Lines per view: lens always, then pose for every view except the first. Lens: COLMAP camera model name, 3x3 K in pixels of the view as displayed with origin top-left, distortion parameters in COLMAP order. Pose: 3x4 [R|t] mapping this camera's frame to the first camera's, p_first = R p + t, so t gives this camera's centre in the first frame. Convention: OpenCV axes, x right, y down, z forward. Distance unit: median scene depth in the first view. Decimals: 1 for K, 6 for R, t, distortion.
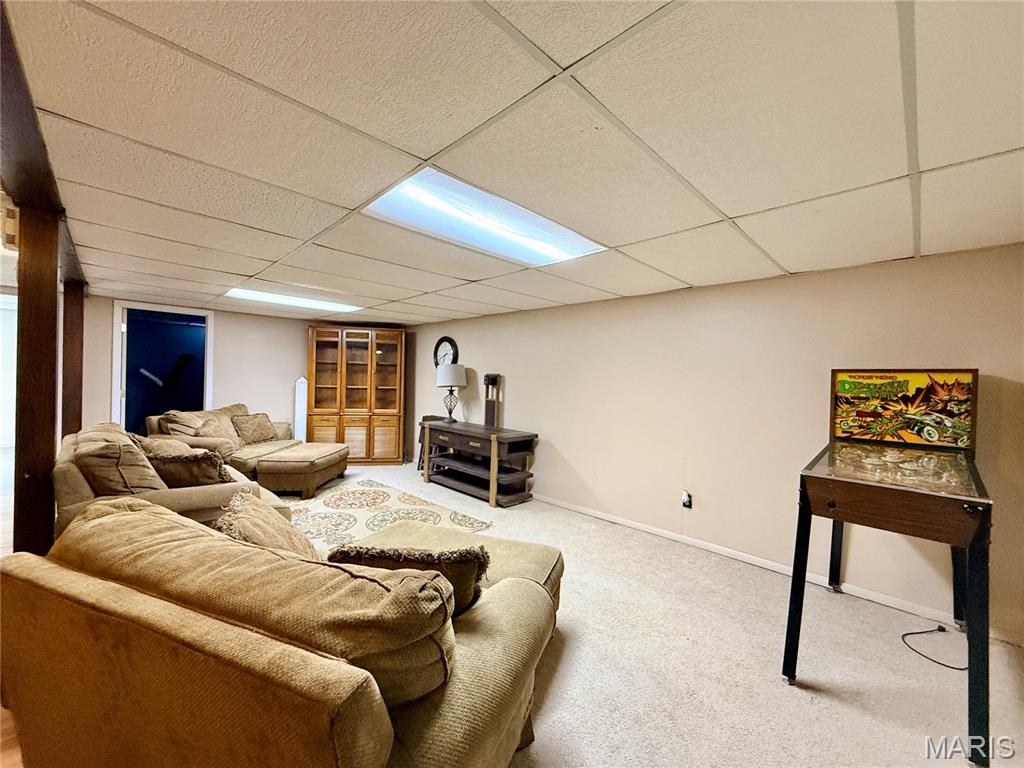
lens RADIAL K [[407.6, 0, 509.6], [0, 407.6, 384.3], [0, 0, 1]] dist [-0.000934, 0.000209]
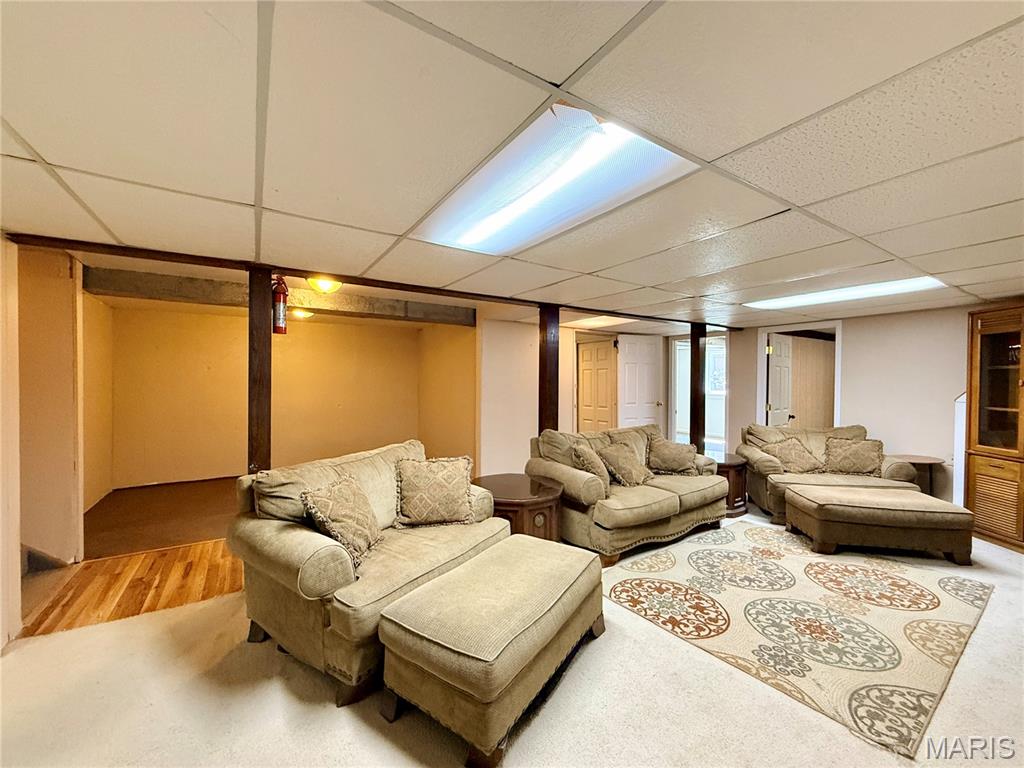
lens RADIAL K [[407.6, 0, 509.6], [0, 407.6, 384.3], [0, 0, 1]] dist [-0.000934, 0.000209]
pose [[-0.213604, -0.018228, -0.976750, 0.391776], [-0.022703, 0.999649, -0.013691, -0.010555], [0.976656, 0.019251, -0.213943, 0.609886]]
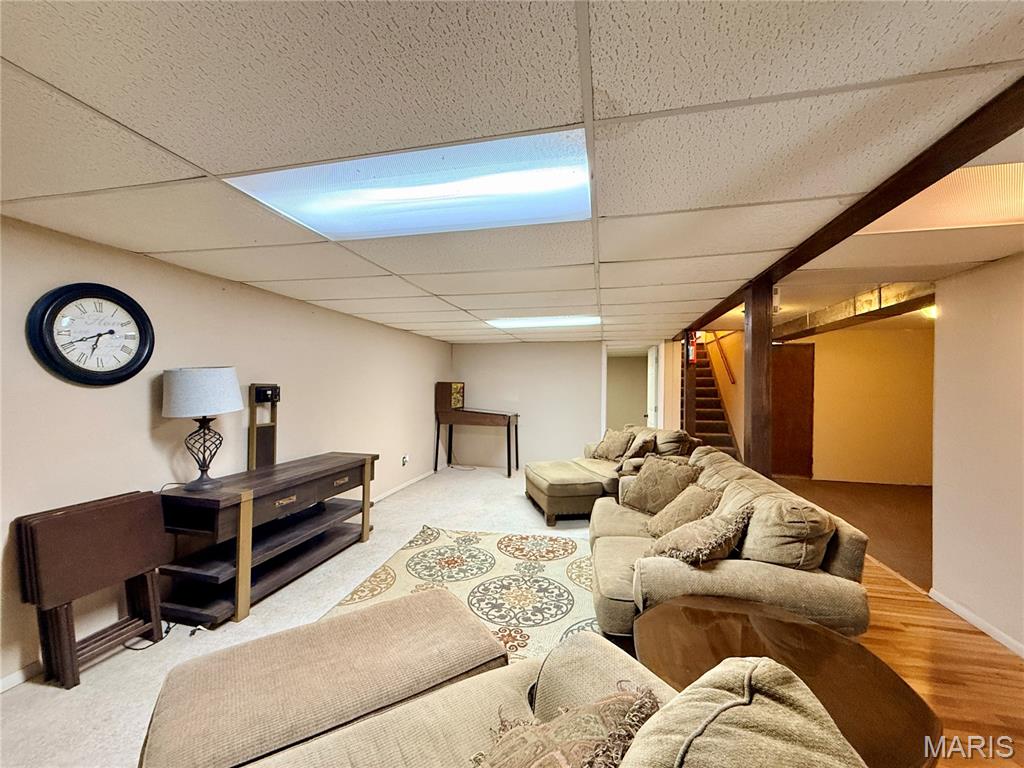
lens RADIAL K [[407.6, 0, 509.6], [0, 407.6, 384.3], [0, 0, 1]] dist [-0.000934, 0.000209]
pose [[-0.529975, -0.029105, 0.847513, -0.931283], [-0.013459, 0.999574, 0.025911, -0.056025], [-0.847906, 0.002326, -0.530141, 1.212101]]
